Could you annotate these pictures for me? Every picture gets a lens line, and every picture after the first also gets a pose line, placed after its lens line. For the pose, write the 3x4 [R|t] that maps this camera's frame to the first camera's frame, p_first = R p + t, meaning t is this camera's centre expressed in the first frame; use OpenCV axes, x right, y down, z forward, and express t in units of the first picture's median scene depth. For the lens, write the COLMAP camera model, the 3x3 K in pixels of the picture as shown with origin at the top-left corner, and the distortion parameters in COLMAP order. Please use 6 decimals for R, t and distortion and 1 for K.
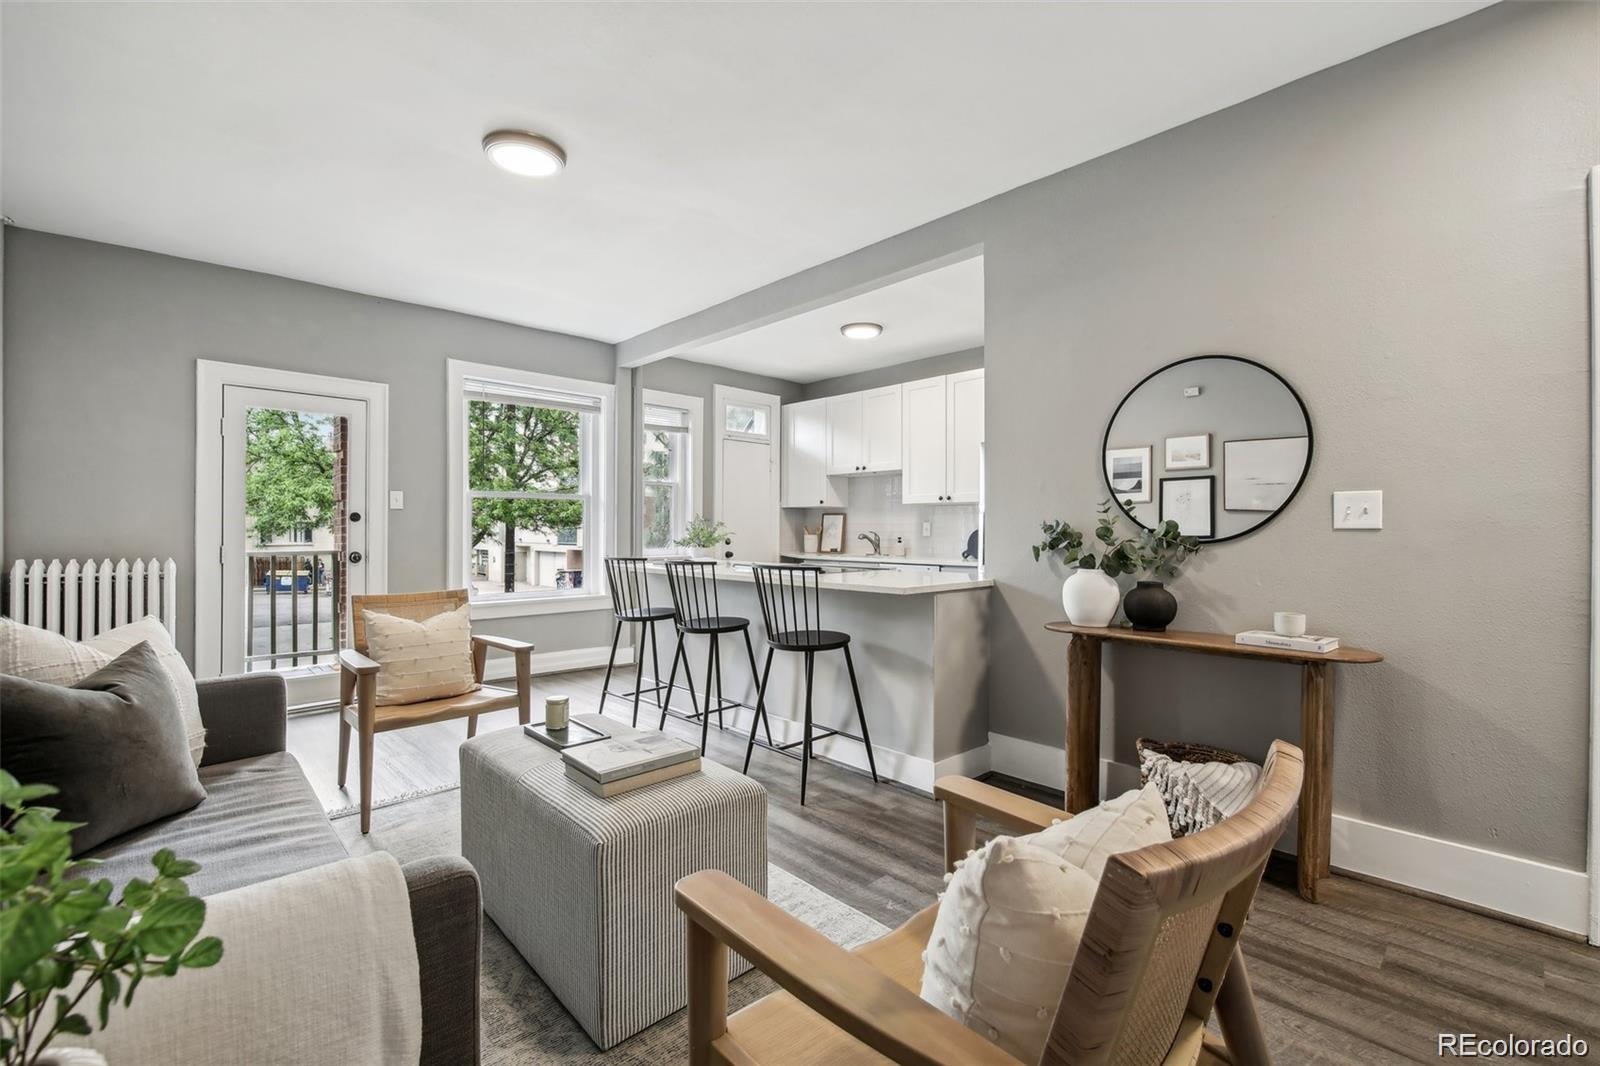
lens RADIAL K [[694.0, 0, 800.0], [0, 694.0, 533.0], [0, 0, 1]] dist [-0.014148, -0.000685]
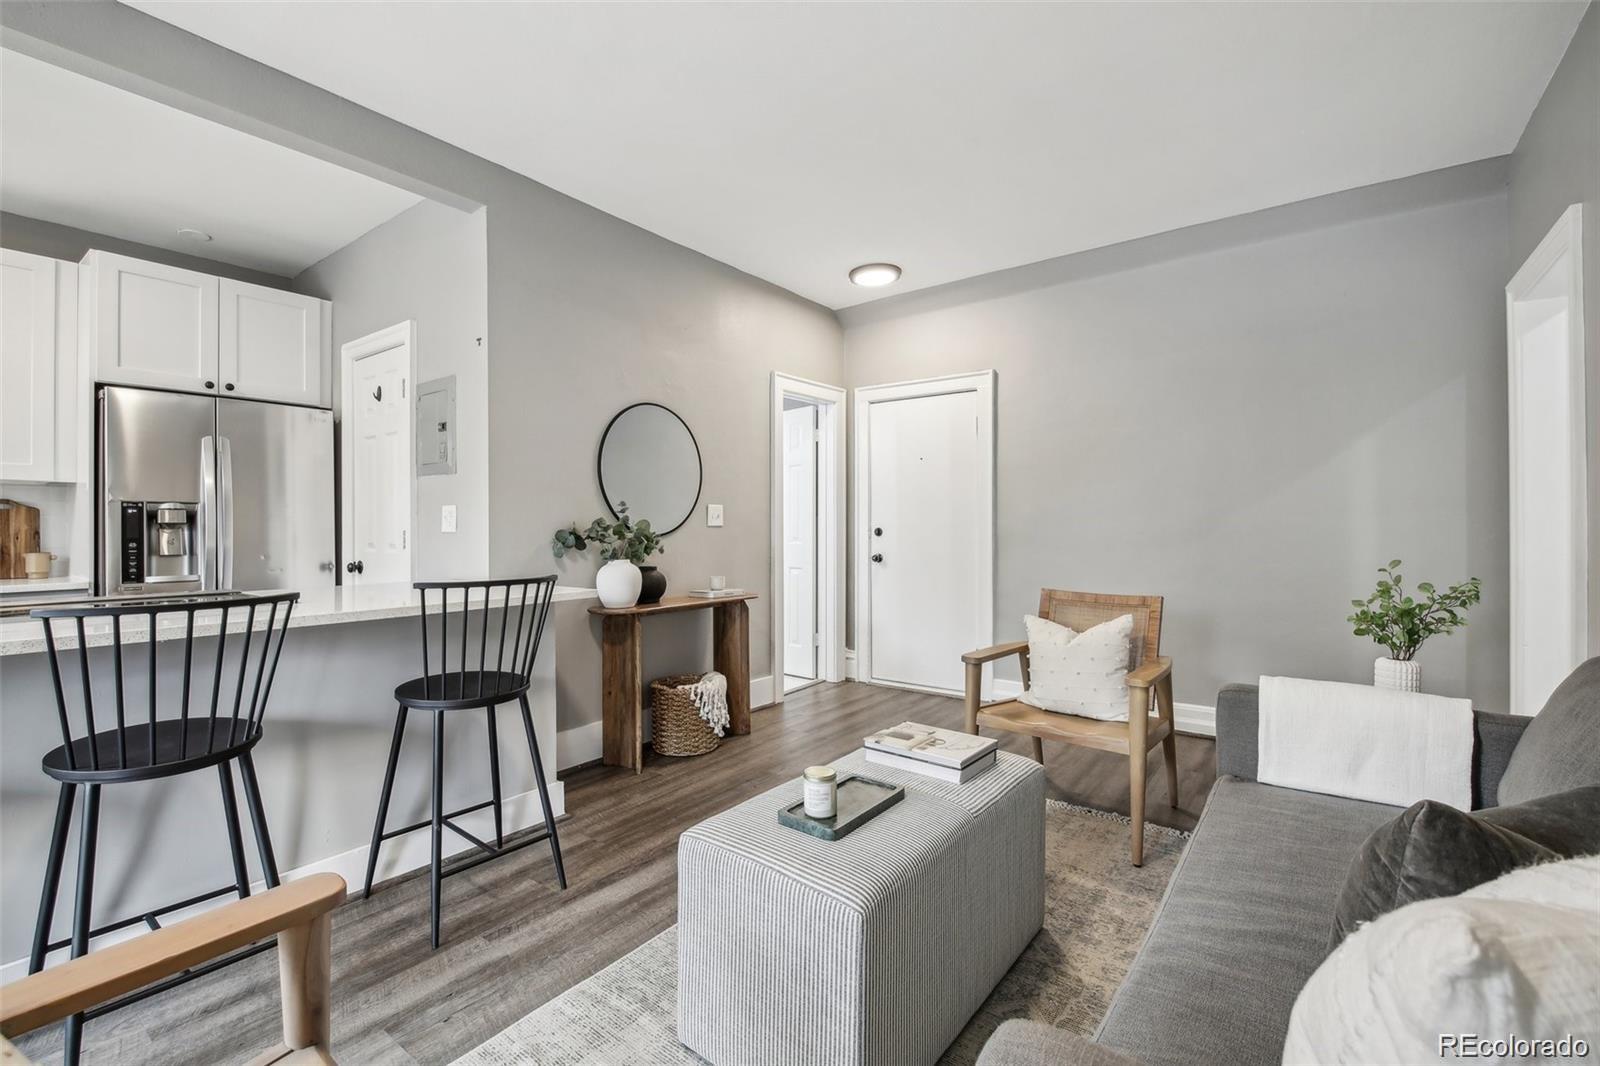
lens RADIAL K [[694.0, 0, 800.0], [0, 694.0, 533.0], [0, 0, 1]] dist [-0.014148, -0.000685]
pose [[-0.160479, -0.007875, 0.987008, -0.488798], [0.007625, 0.999928, 0.009218, -0.001528], [-0.987010, 0.009005, -0.160408, 0.541186]]
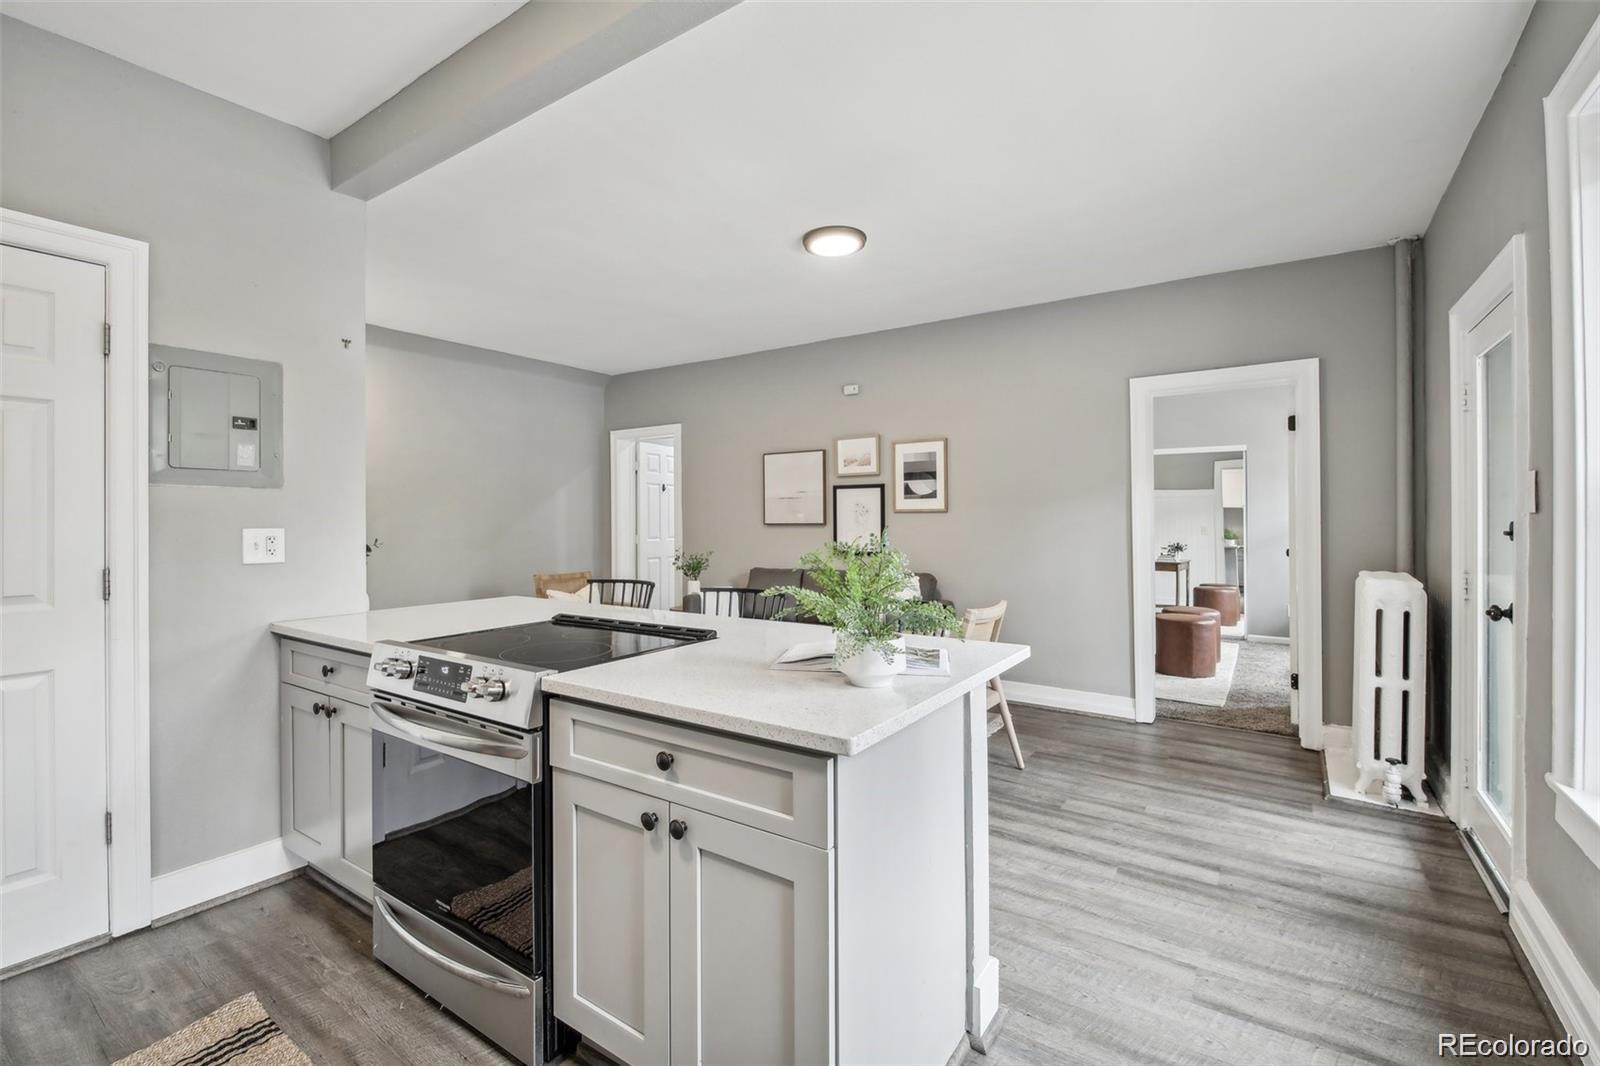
lens RADIAL K [[708.0, 0, 788.0], [0, 708.0, 522.7], [0, 0, 1]] dist [0.000767, -0.000300]
pose [[-0.981155, 0.002626, -0.193202, -0.042648], [0.000333, 0.999929, 0.011896, -0.036354], [0.193220, 0.011607, -0.981087, 1.396282]]
